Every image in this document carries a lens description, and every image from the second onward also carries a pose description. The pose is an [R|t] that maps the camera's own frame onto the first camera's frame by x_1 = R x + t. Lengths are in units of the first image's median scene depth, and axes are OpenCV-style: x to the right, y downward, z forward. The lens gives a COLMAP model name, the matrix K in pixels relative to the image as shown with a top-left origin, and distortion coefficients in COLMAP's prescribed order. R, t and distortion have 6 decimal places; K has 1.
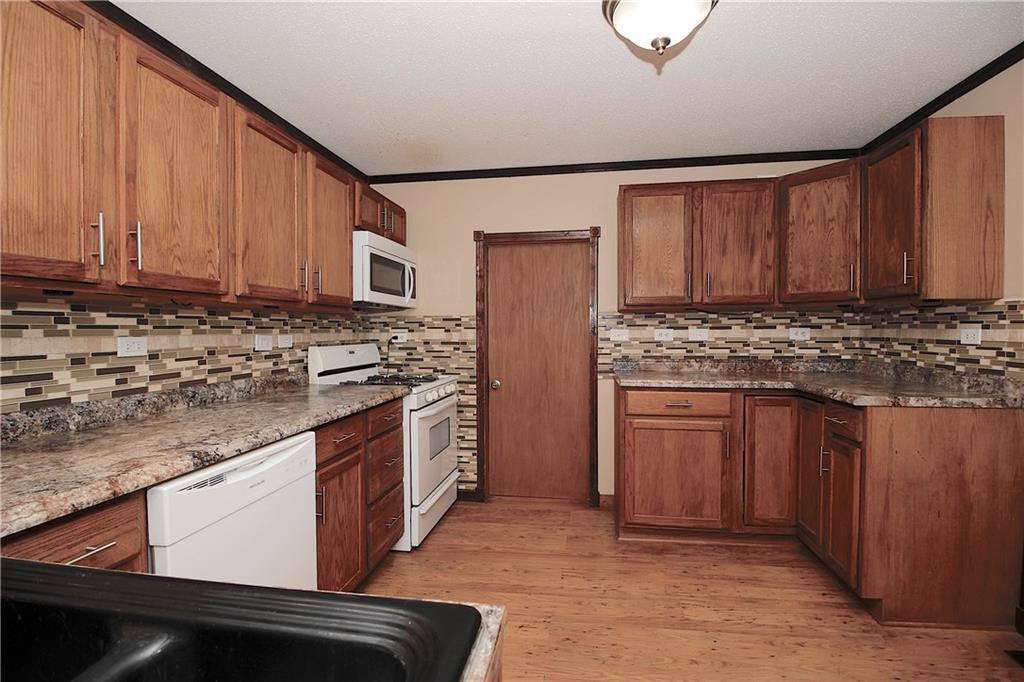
lens RADIAL K [[473.1, 0, 512.6], [0, 473.1, 338.4], [0, 0, 1]] dist [-0.012989, -0.002605]
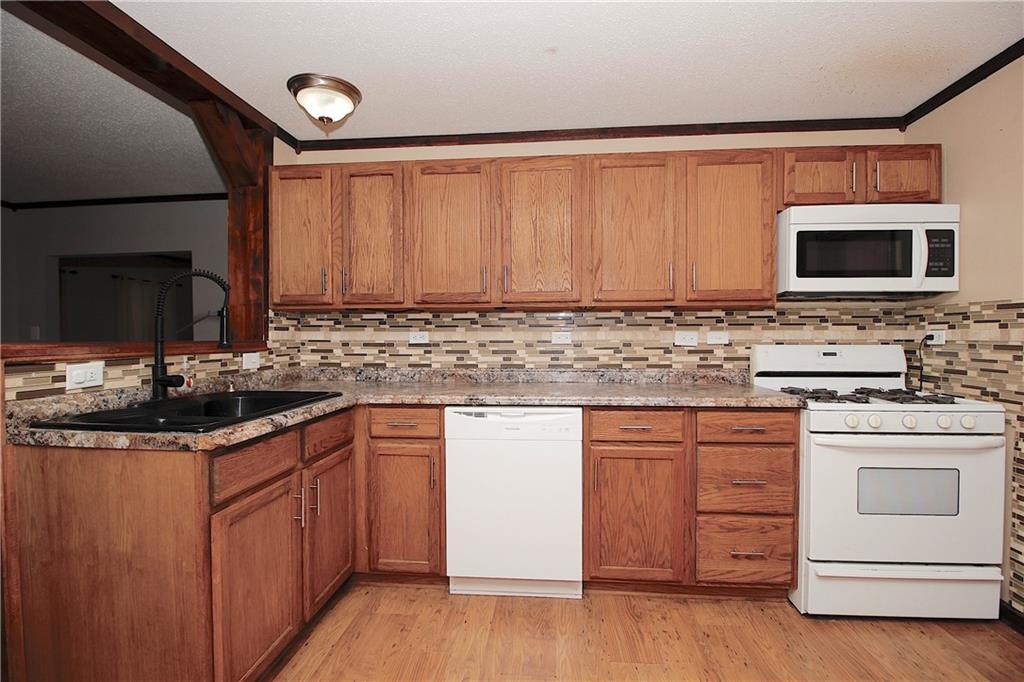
lens RADIAL K [[473.1, 0, 518.7], [0, 473.1, 340.8], [0, 0, 1]] dist [-0.012989, -0.002605]
pose [[0.069996, 0.017246, -0.997398, 0.548340], [-0.015395, 0.999750, 0.016206, 0.002647], [0.997428, 0.014221, 0.070244, 0.525900]]
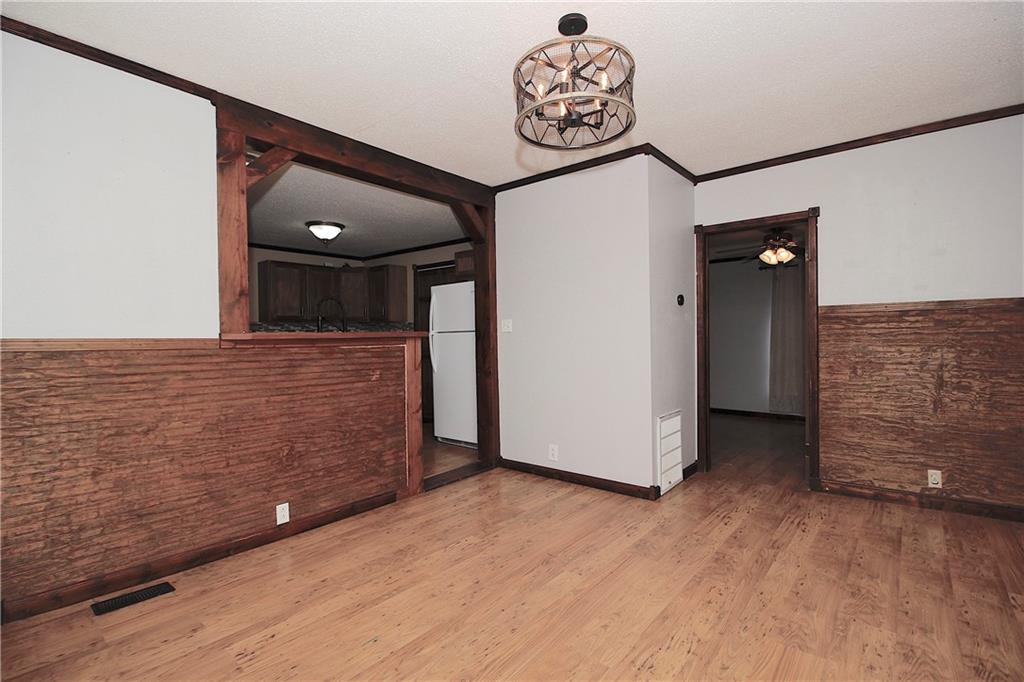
lens RADIAL K [[473.1, 0, 521.7], [0, 473.1, 342.1], [0, 0, 1]] dist [-0.012989, -0.002605]
pose [[0.505507, -0.015179, 0.862689, -1.178763], [0.025661, 0.999667, 0.002553, 0.063391], [-0.862441, 0.020846, 0.505728, -1.159795]]
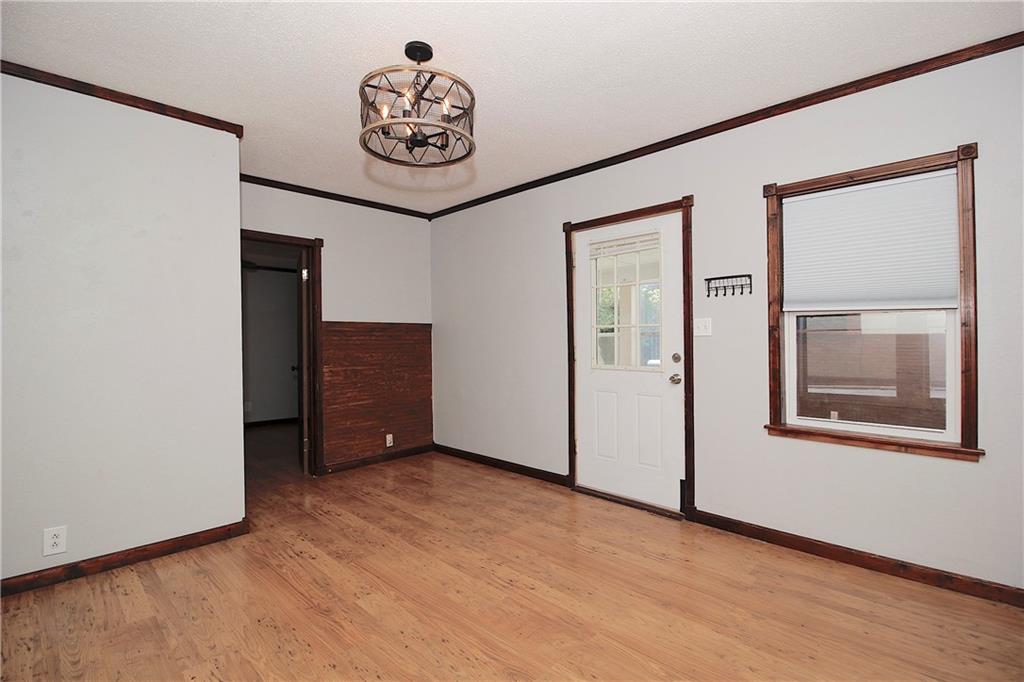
lens RADIAL K [[473.1, 0, 519.7], [0, 473.1, 339.4], [0, 0, 1]] dist [-0.012989, -0.002605]
pose [[-0.822391, 0.008669, 0.568857, -1.063567], [0.018334, 0.999768, 0.011269, 0.041319], [-0.568628, 0.019697, -0.822359, -0.179573]]
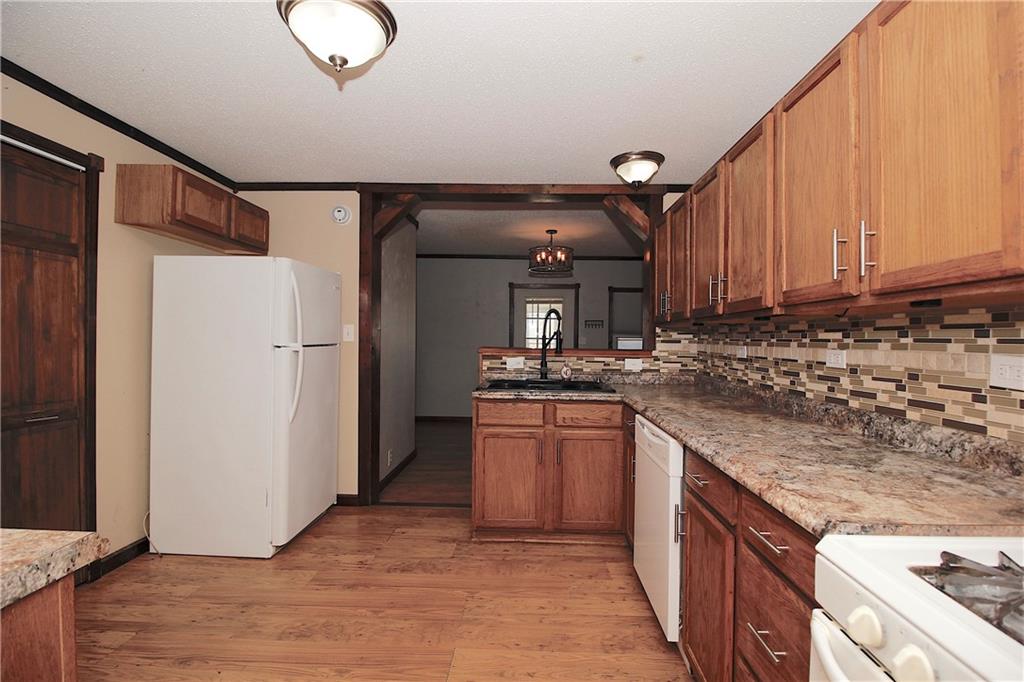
lens RADIAL K [[473.1, 0, 515.9], [0, 473.1, 340.1], [0, 0, 1]] dist [-0.012989, -0.002605]
pose [[-0.992189, -0.005875, -0.124607, 0.035655], [-0.008563, 0.999742, 0.021050, -0.029366], [0.124451, 0.021953, -0.991983, 1.396678]]
